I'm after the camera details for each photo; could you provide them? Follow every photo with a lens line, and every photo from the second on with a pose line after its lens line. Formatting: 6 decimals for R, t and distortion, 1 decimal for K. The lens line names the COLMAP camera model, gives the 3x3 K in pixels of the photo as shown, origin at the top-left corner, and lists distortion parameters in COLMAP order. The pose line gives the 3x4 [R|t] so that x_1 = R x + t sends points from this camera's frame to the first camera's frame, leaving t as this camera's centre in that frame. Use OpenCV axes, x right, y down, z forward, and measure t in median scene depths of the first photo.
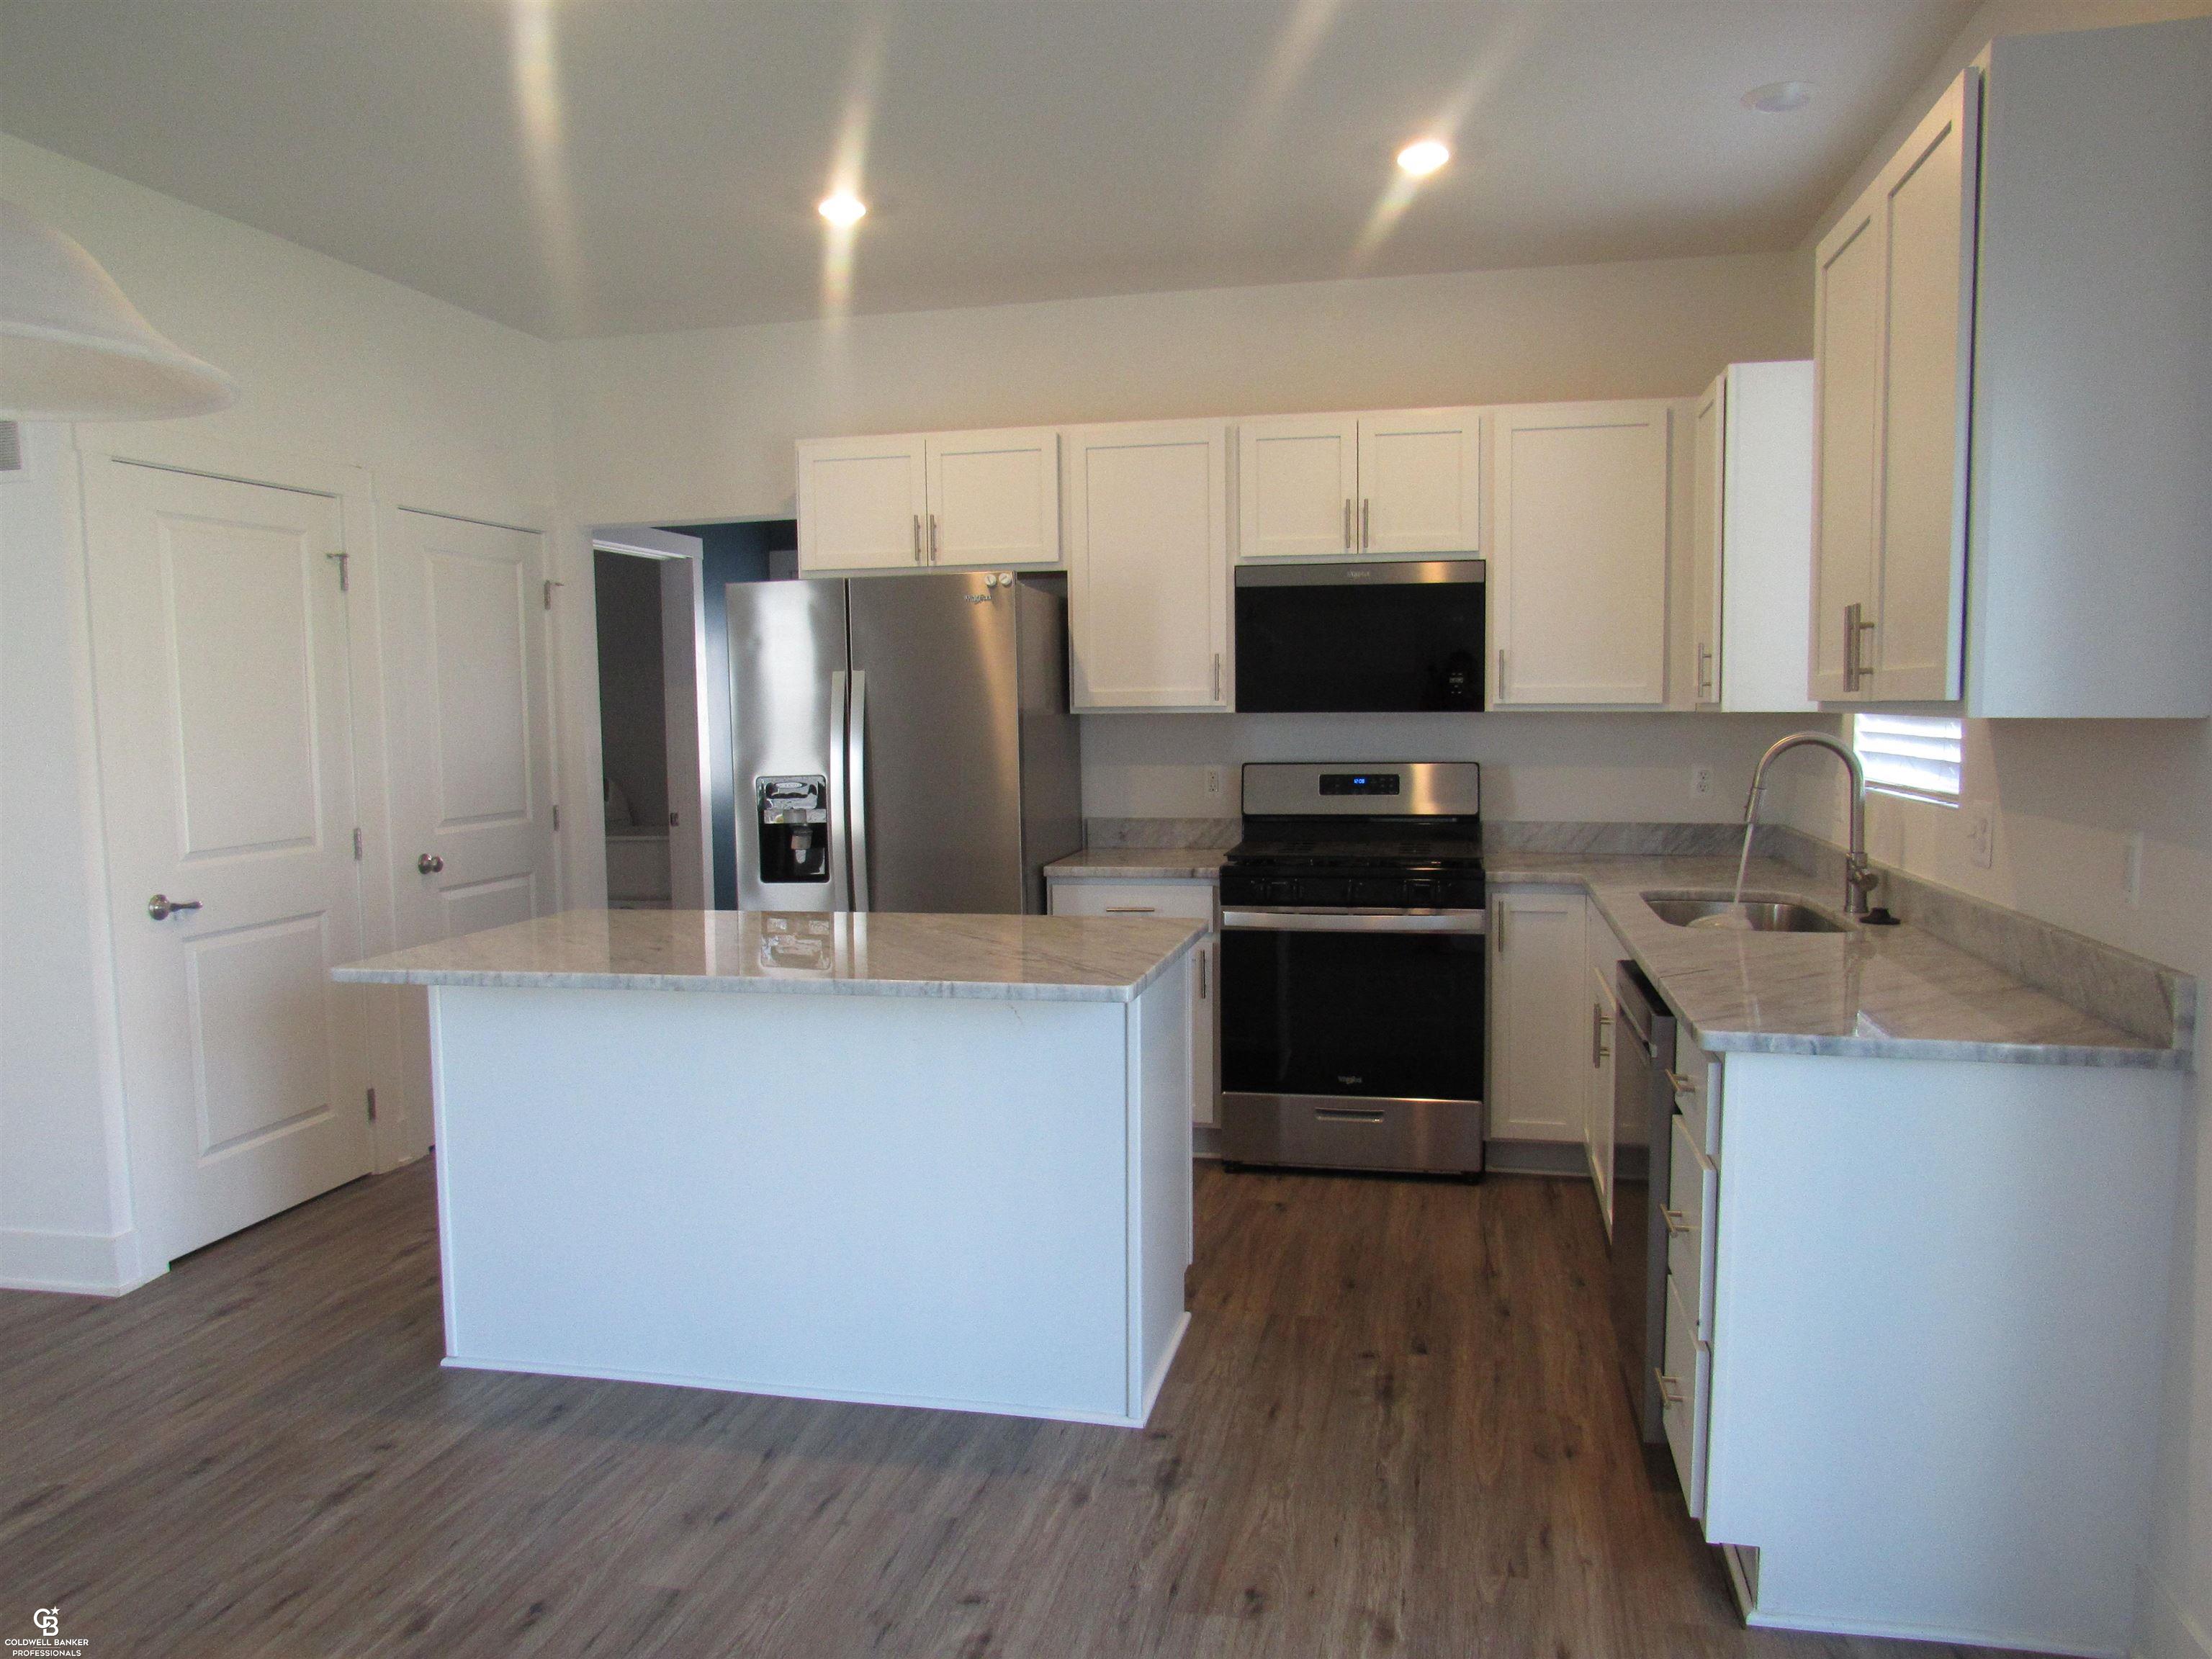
lens RADIAL K [[1527.3, 0, 1109.9], [0, 1527.3, 780.9], [0, 0, 1]] dist [0.002297, 0.001357]
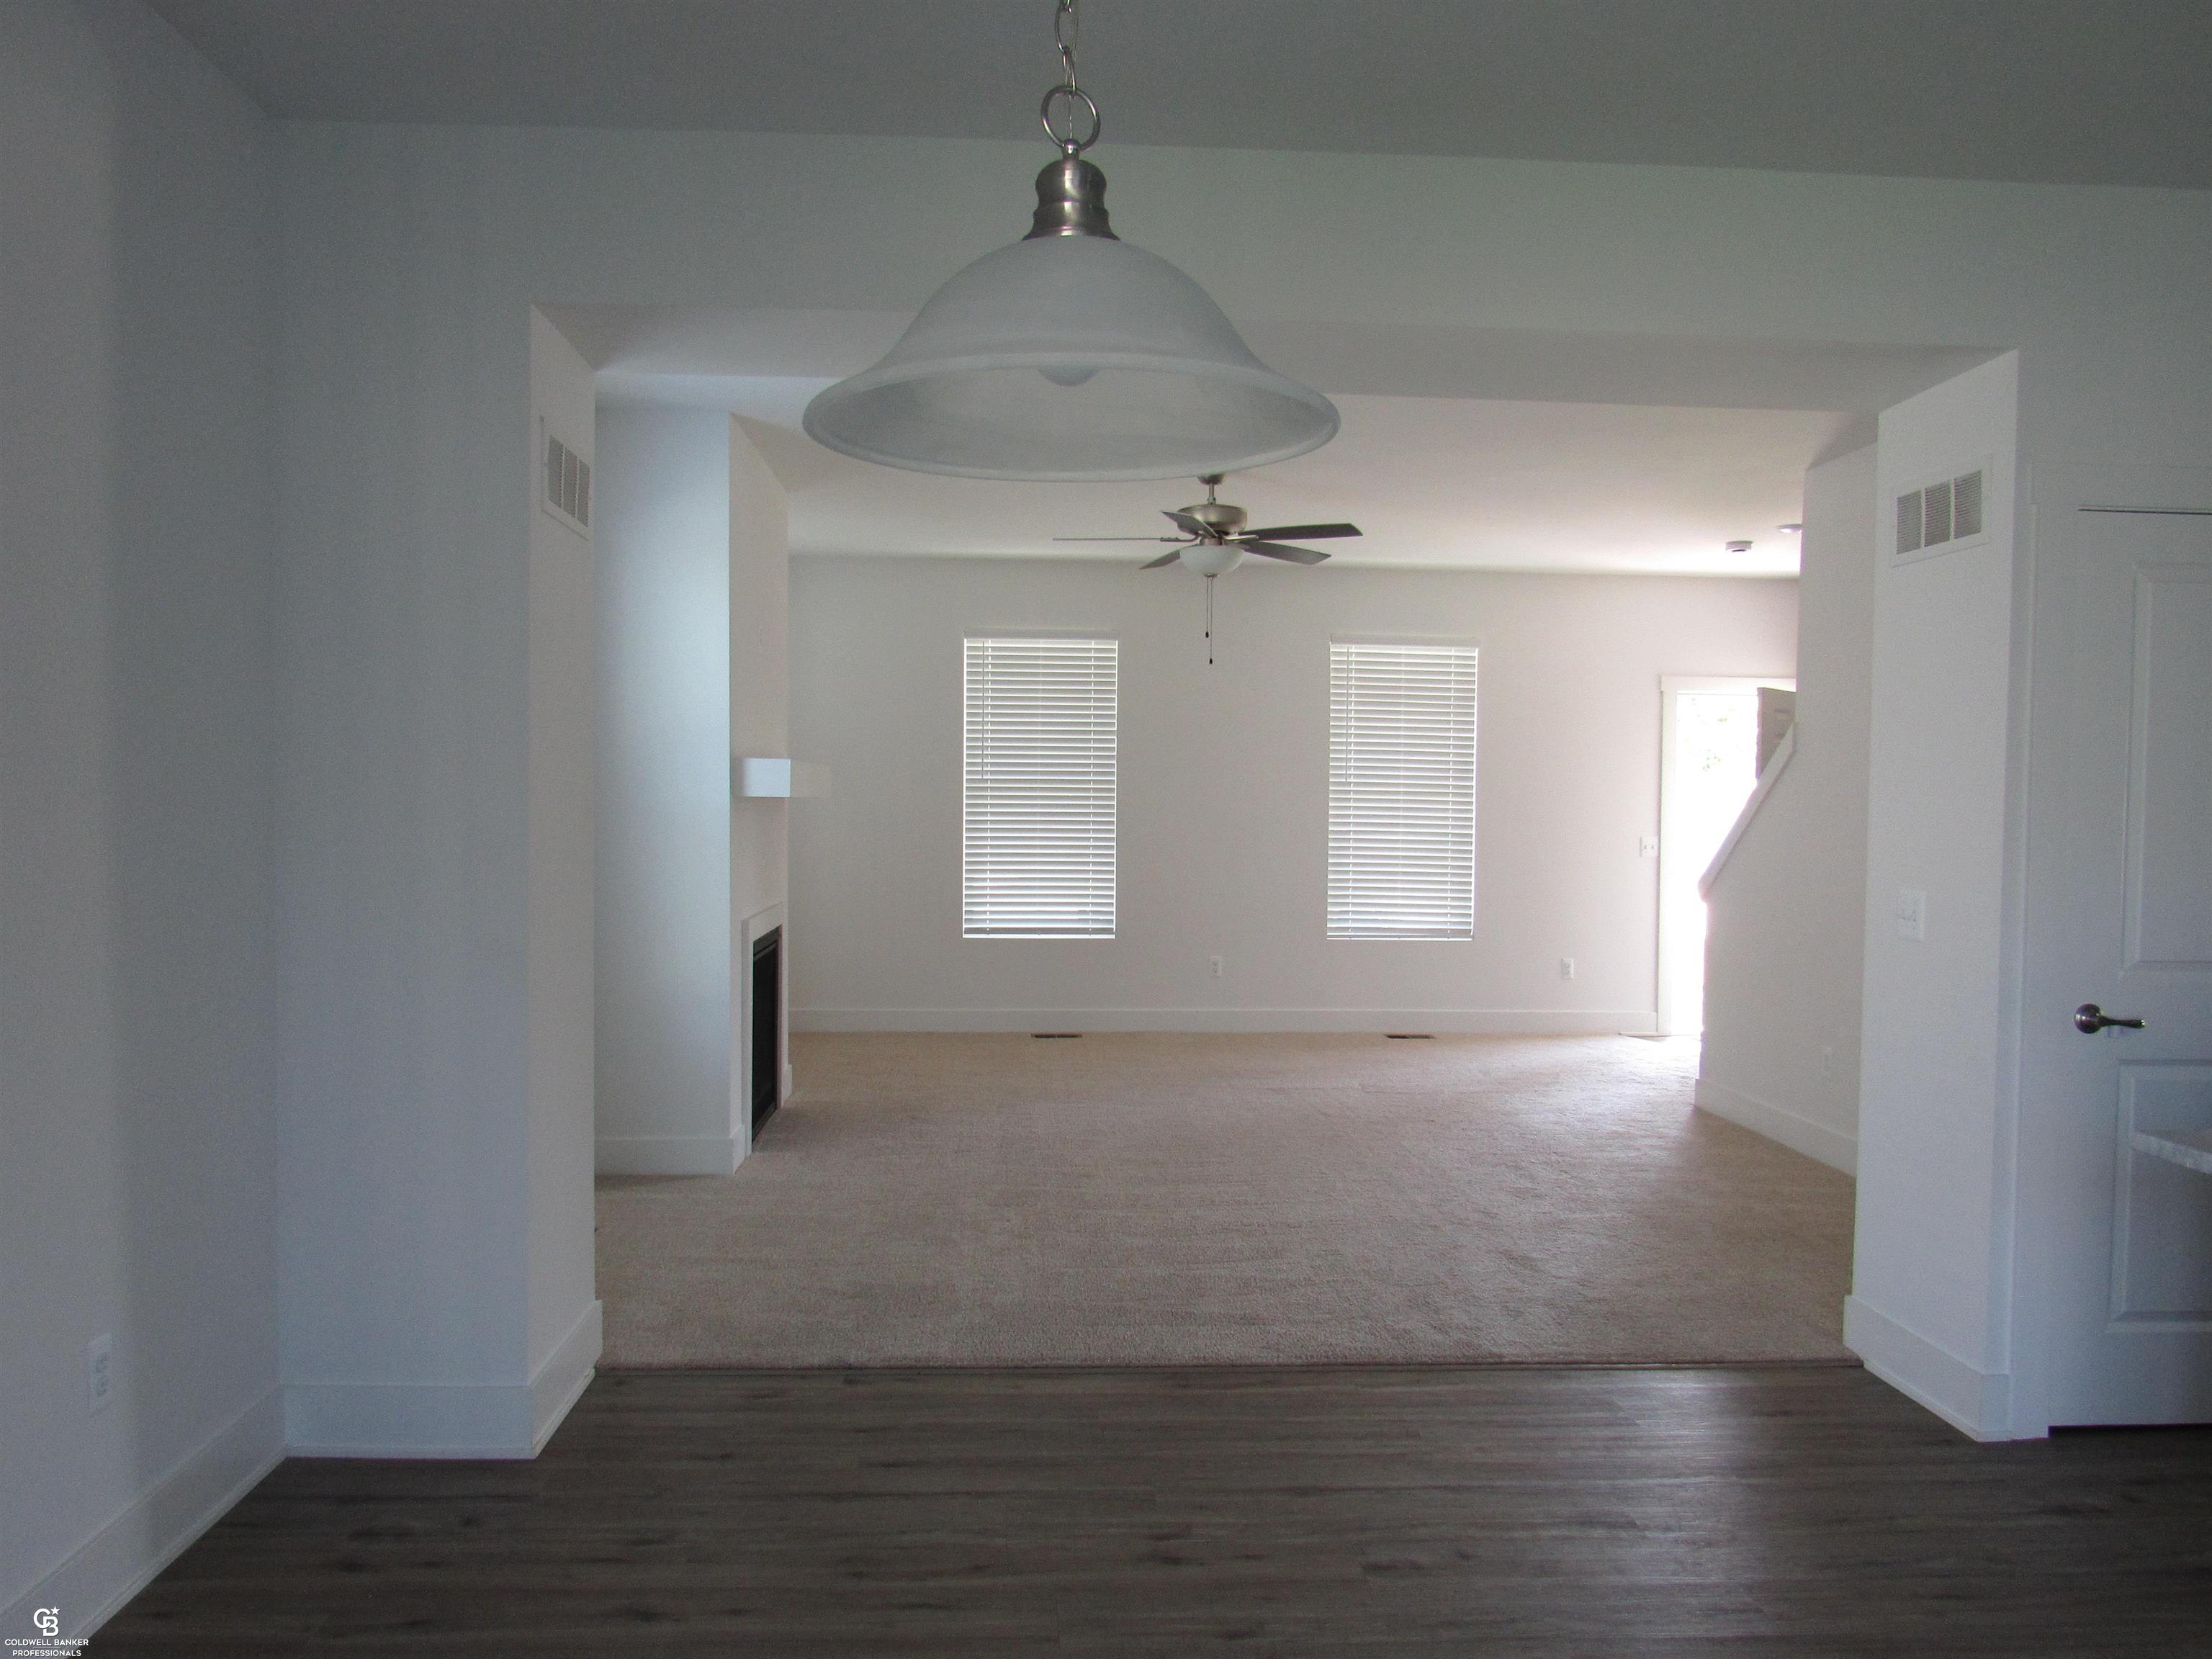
lens RADIAL K [[1582.1, 0, 1106.0], [0, 1582.1, 829.5], [0, 0, 1]] dist [0.003540, -0.036815]
pose [[0.273892, 0.059041, -0.959947, 0.069960], [-0.077957, 0.996193, 0.039027, -0.014699], [0.958596, 0.064145, 0.277451, 0.217961]]
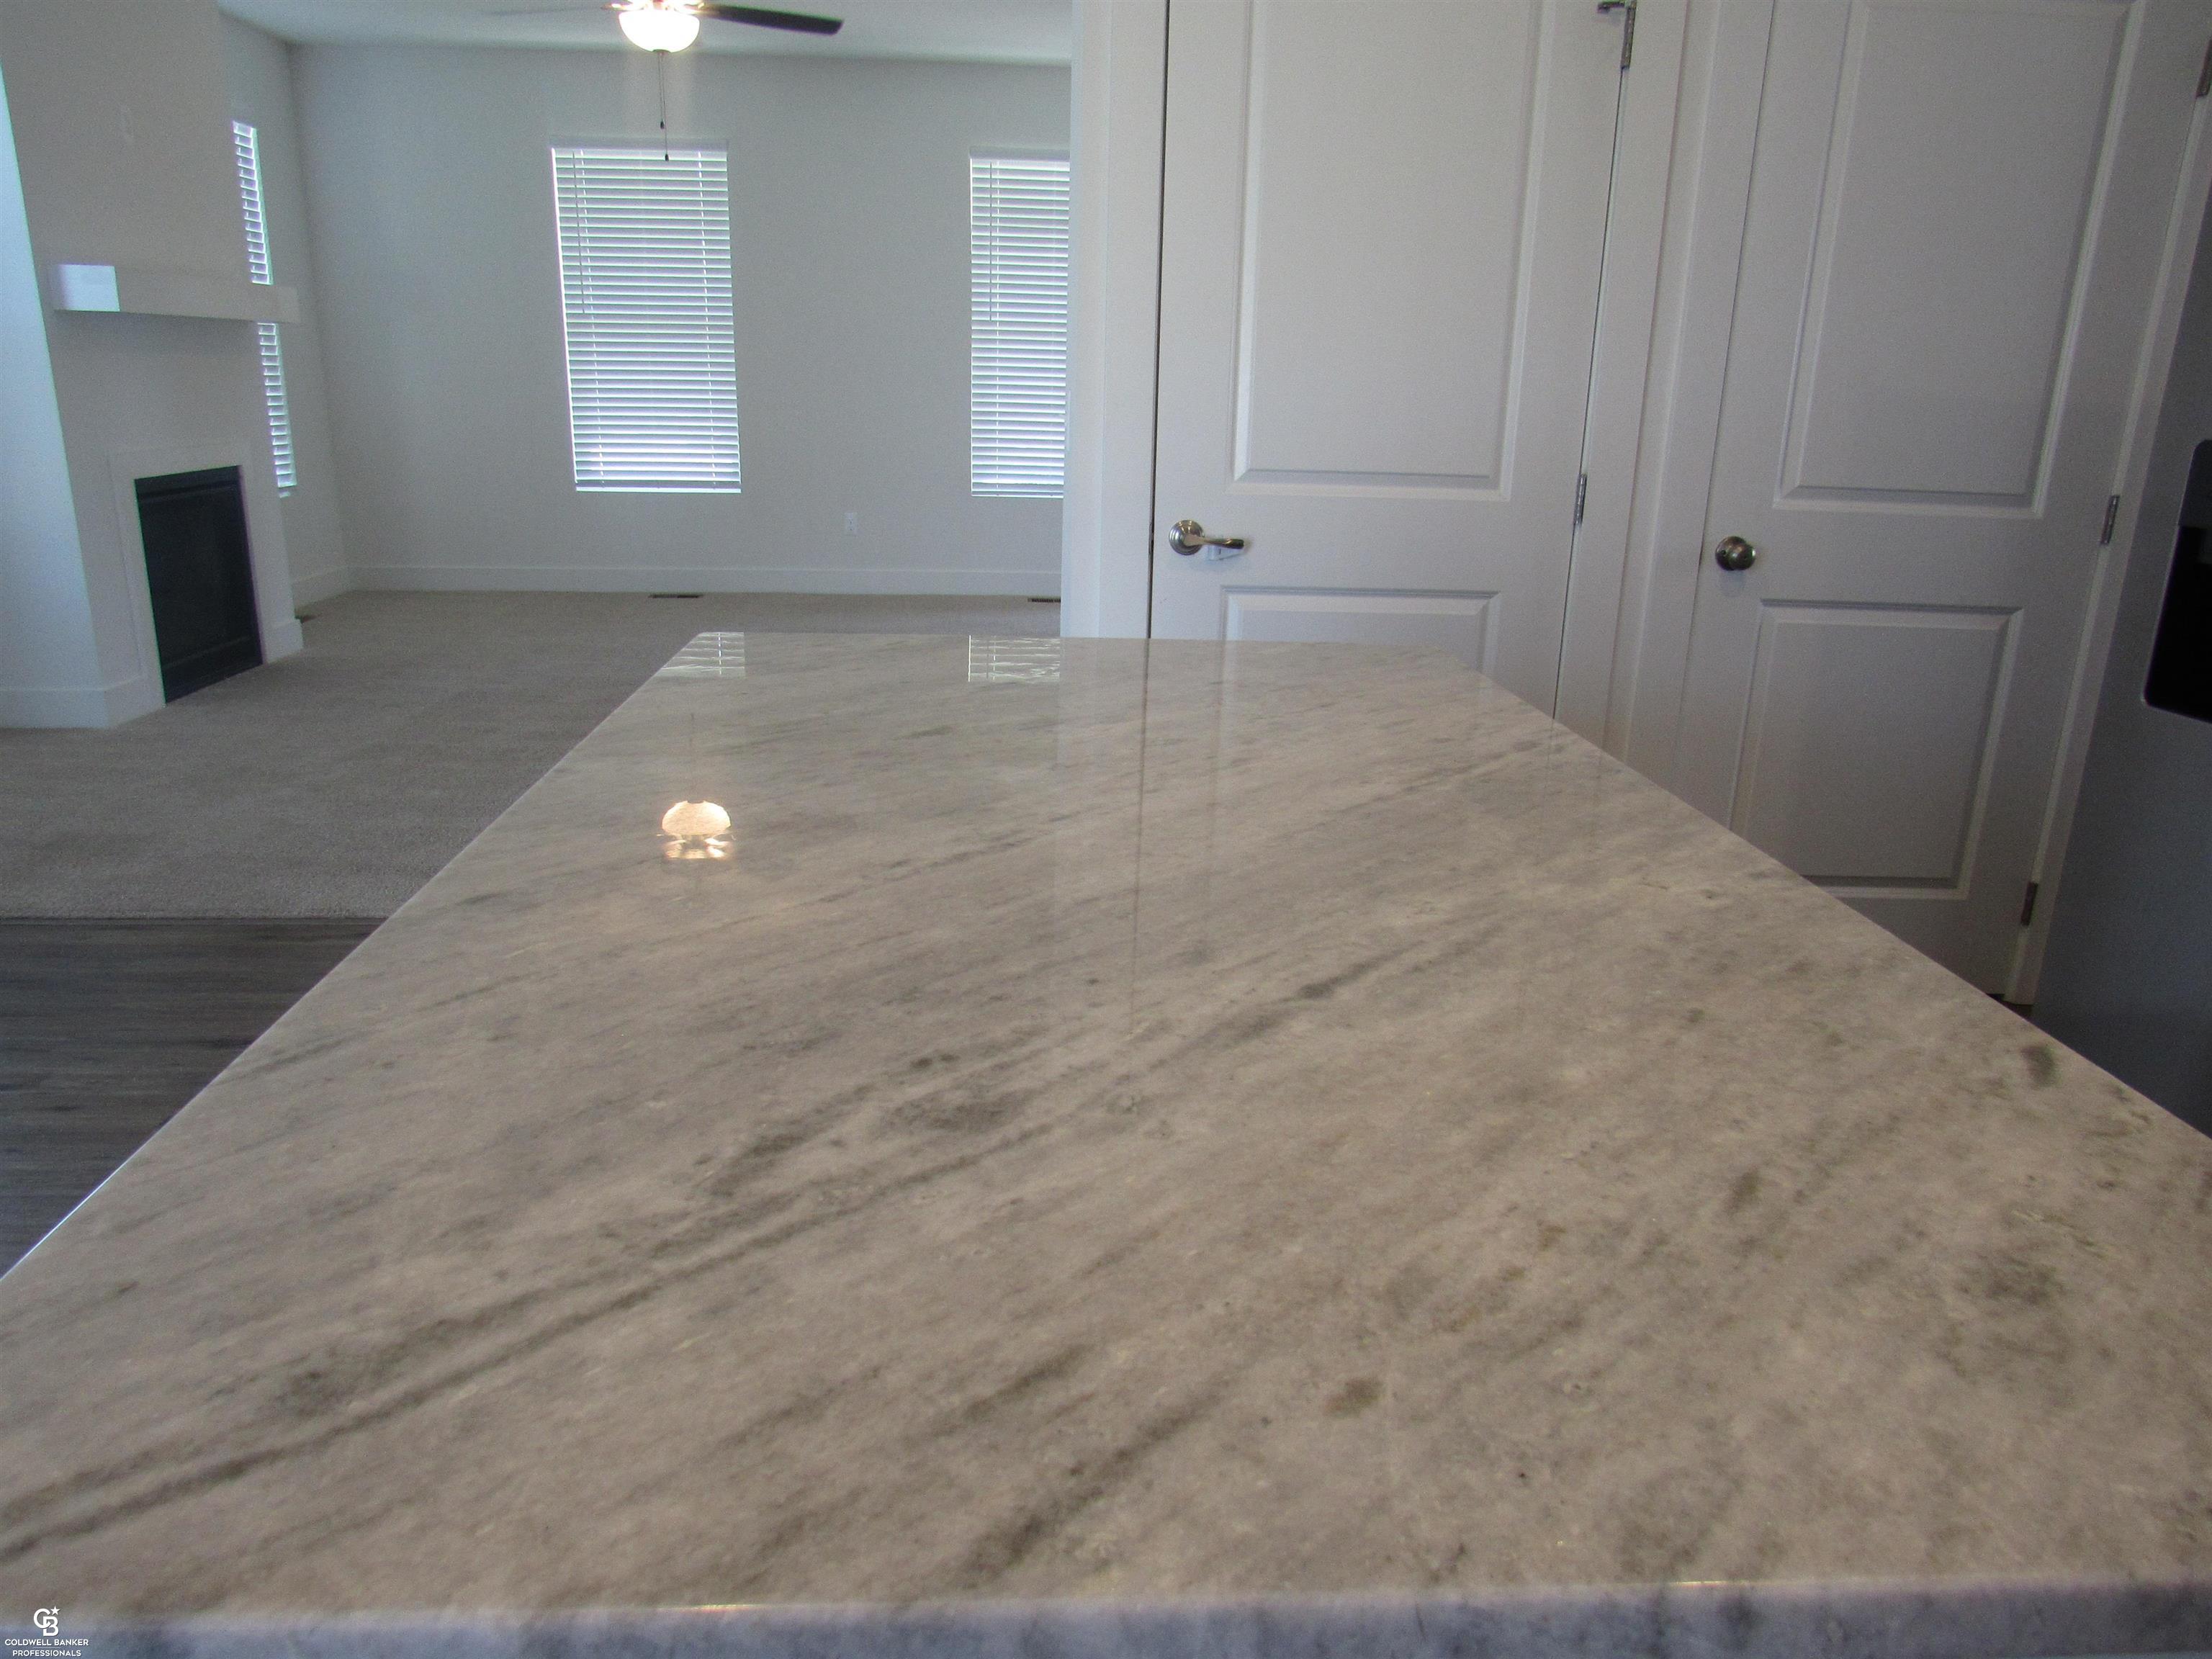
lens RADIAL K [[1574.0, 0, 1106.0], [0, 1574.0, 829.5], [0, 0, 1]] dist [0.000405, -0.056224]
pose [[0.292090, 0.306211, -0.906045, 0.101427], [-0.087503, 0.951942, 0.293514, -0.003261], [0.952379, -0.006451, 0.304847, 0.729791]]
